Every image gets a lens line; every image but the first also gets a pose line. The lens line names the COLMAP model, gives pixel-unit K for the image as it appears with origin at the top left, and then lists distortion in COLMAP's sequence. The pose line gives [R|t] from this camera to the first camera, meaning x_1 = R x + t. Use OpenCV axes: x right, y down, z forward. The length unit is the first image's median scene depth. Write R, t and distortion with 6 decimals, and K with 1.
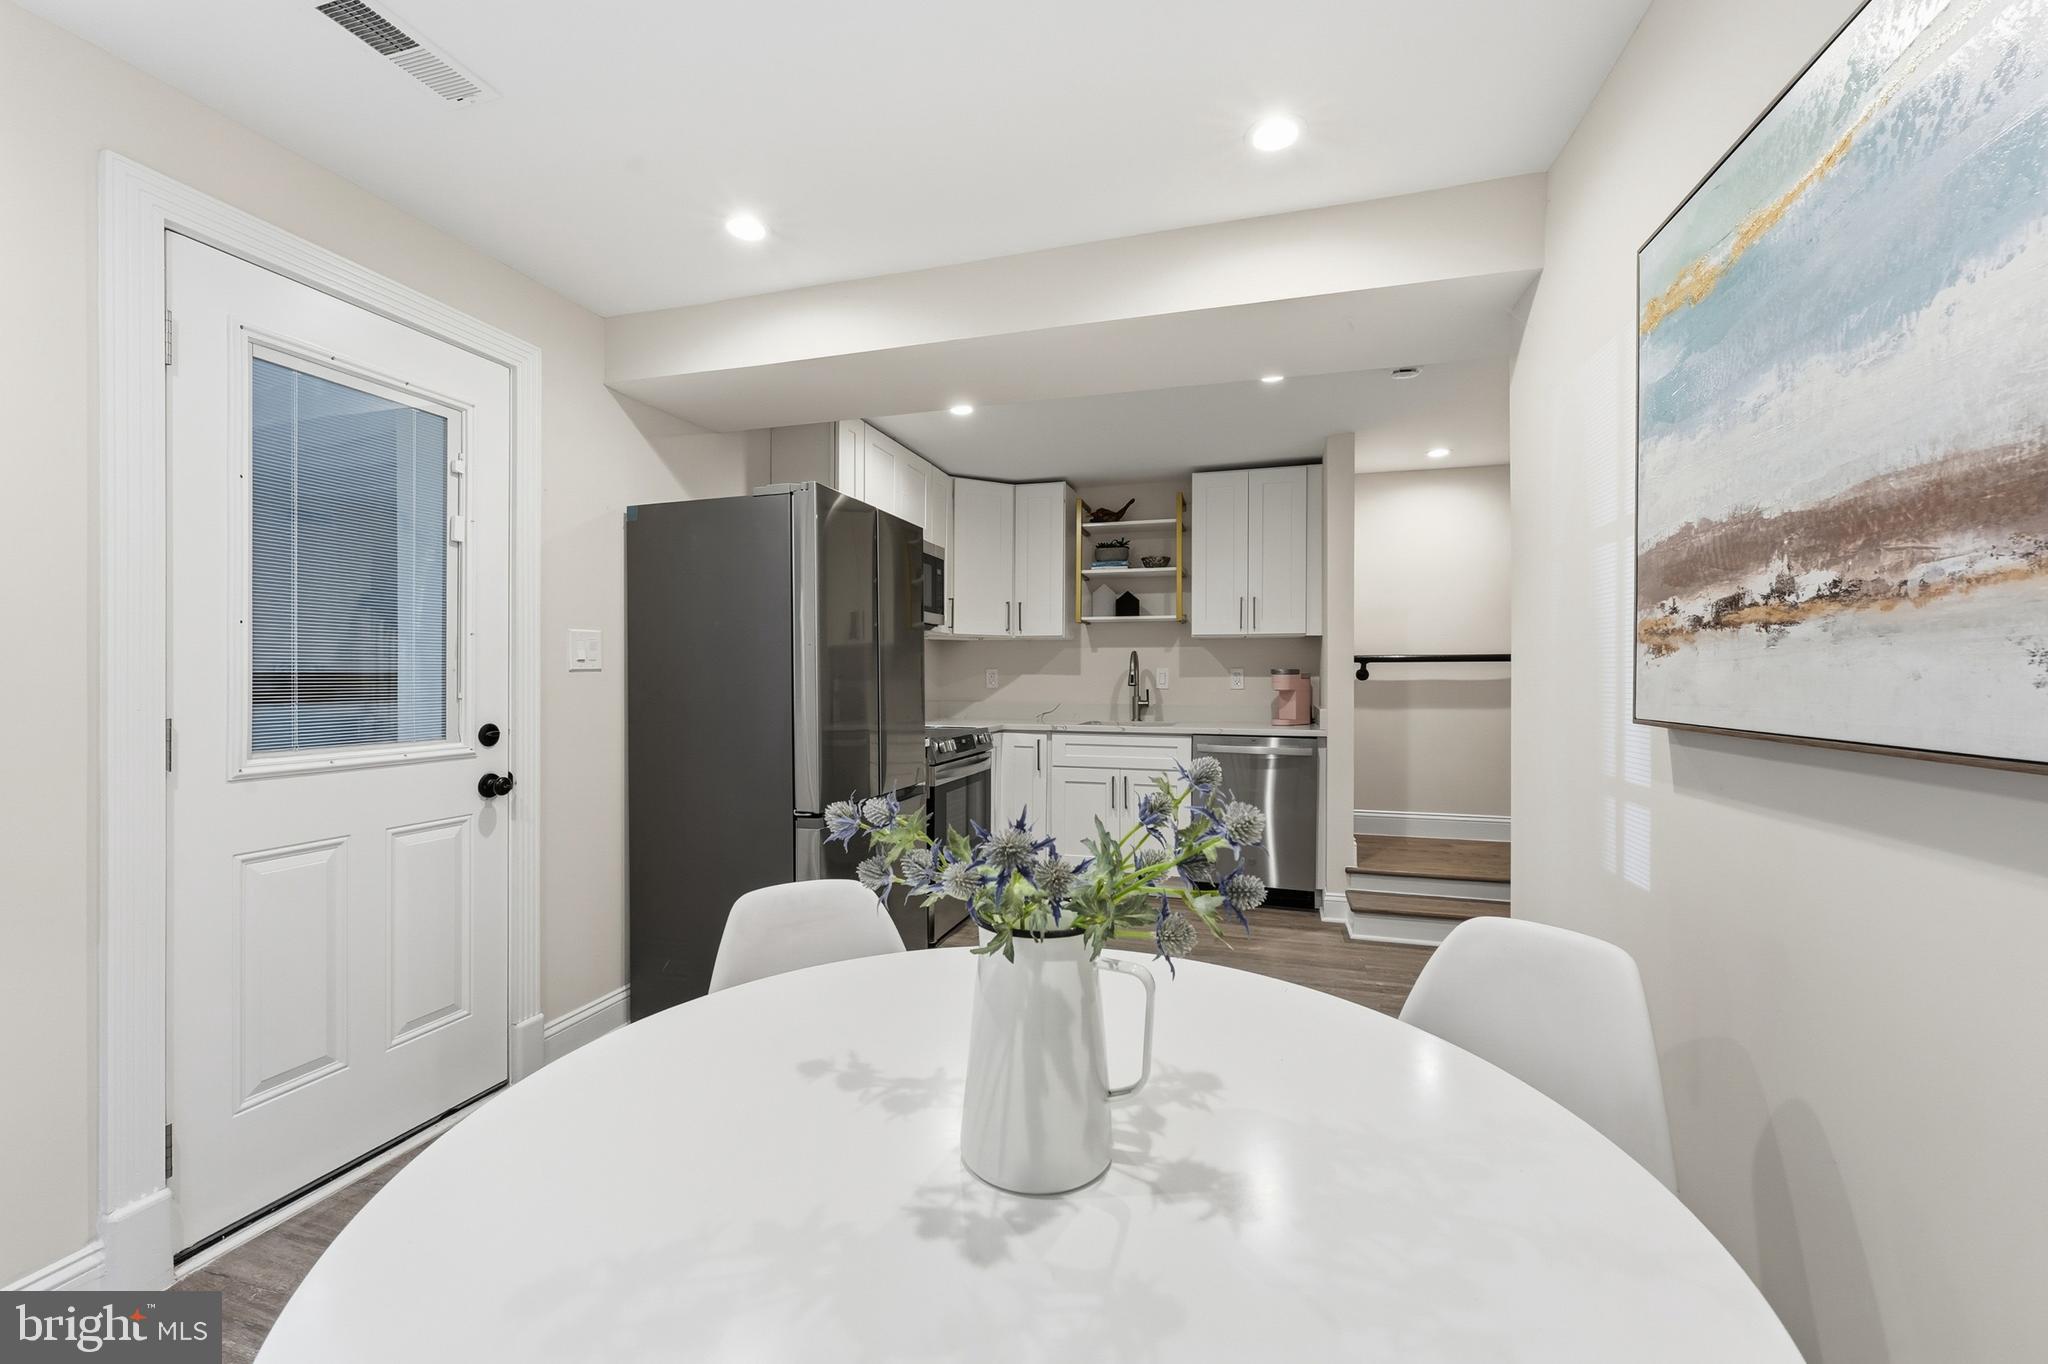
lens RADIAL K [[819.1, 0, 1021.4], [0, 819.1, 681.6], [0, 0, 1]] dist [0.001511, -0.000133]
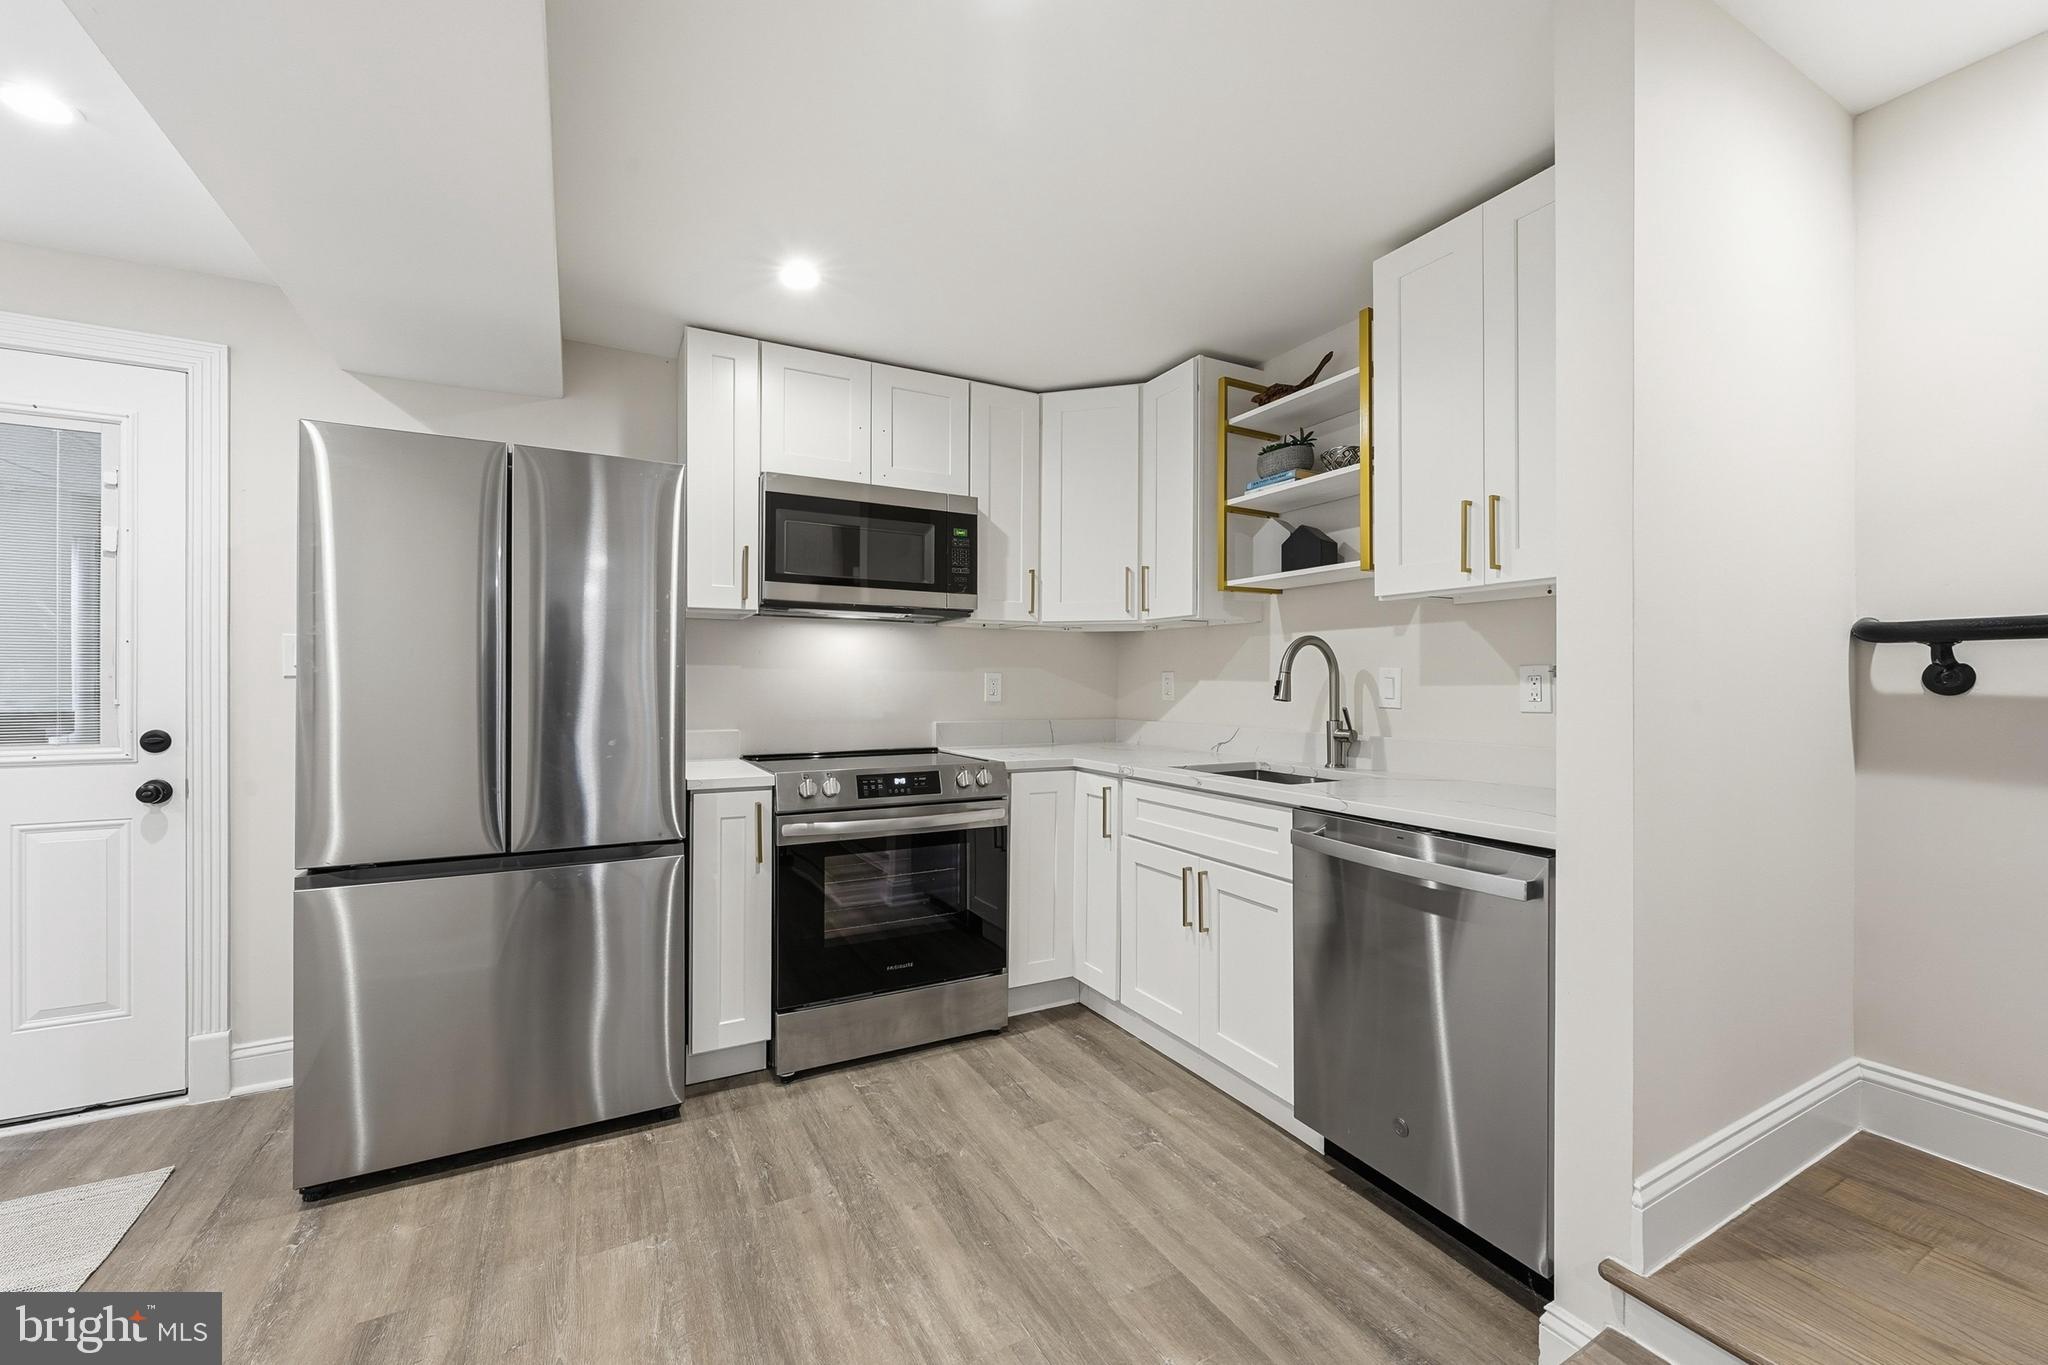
lens RADIAL K [[819.1, 0, 1026.0], [0, 819.1, 678.2], [0, 0, 1]] dist [0.001511, -0.000133]
pose [[0.705323, -0.004044, -0.708875, 0.403274], [-0.004680, 0.999935, -0.010362, -0.003201], [0.708871, 0.010626, 0.705258, 0.517720]]
